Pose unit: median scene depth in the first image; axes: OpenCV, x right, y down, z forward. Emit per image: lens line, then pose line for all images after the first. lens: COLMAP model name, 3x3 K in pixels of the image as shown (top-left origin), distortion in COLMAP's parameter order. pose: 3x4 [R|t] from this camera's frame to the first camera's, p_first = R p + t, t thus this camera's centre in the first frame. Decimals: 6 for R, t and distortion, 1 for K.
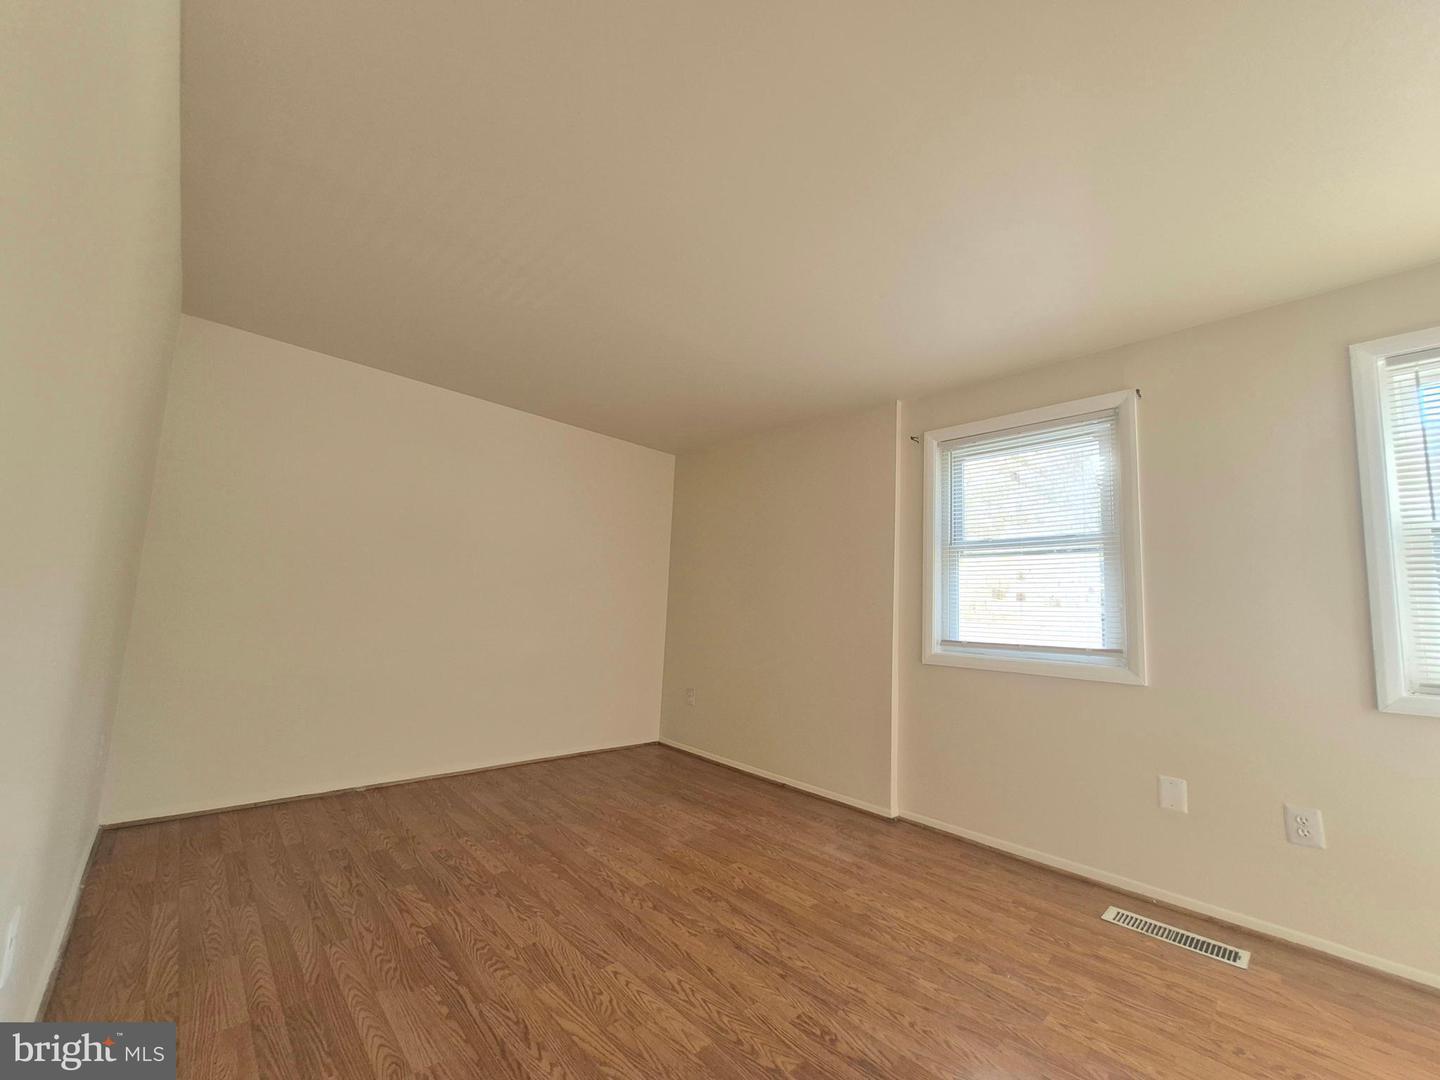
lens RADIAL K [[580.0, 0, 726.0], [0, 580.0, 546.8], [0, 0, 1]] dist [-0.000128, -0.000006]
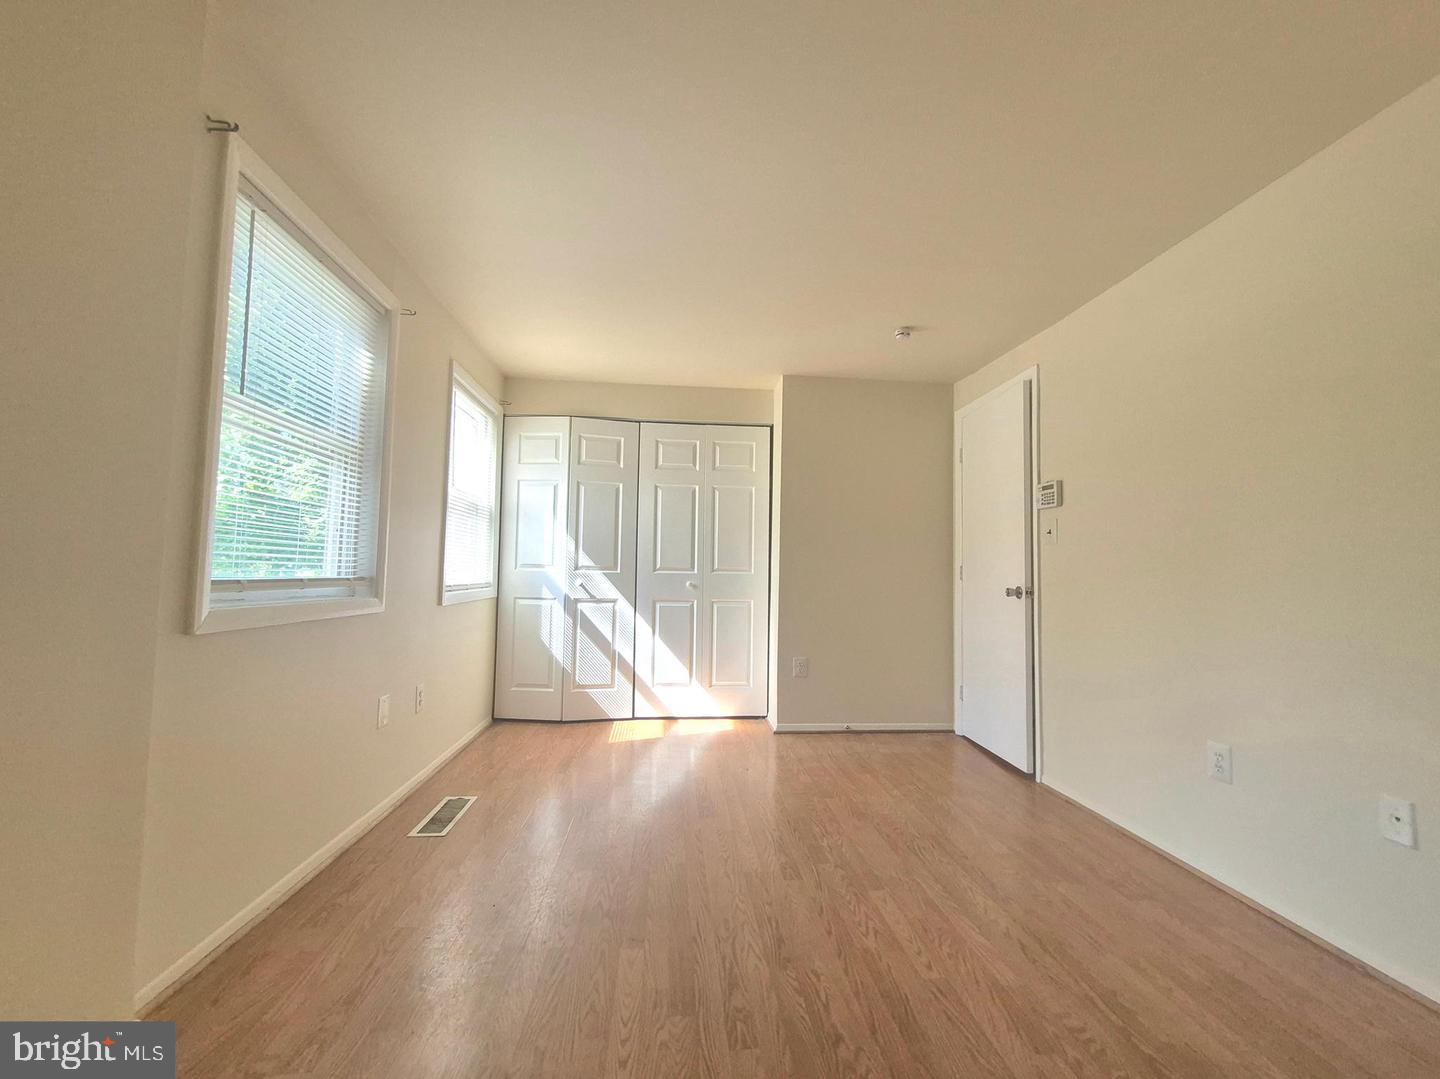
lens RADIAL K [[580.0, 0, 732.2], [0, 580.0, 537.8], [0, 0, 1]] dist [-0.000128, -0.000006]
pose [[-0.785181, -0.021618, 0.618889, -0.500073], [-0.127918, 0.983499, -0.127935, 0.235798], [-0.605911, -0.179619, -0.774990, 2.031662]]
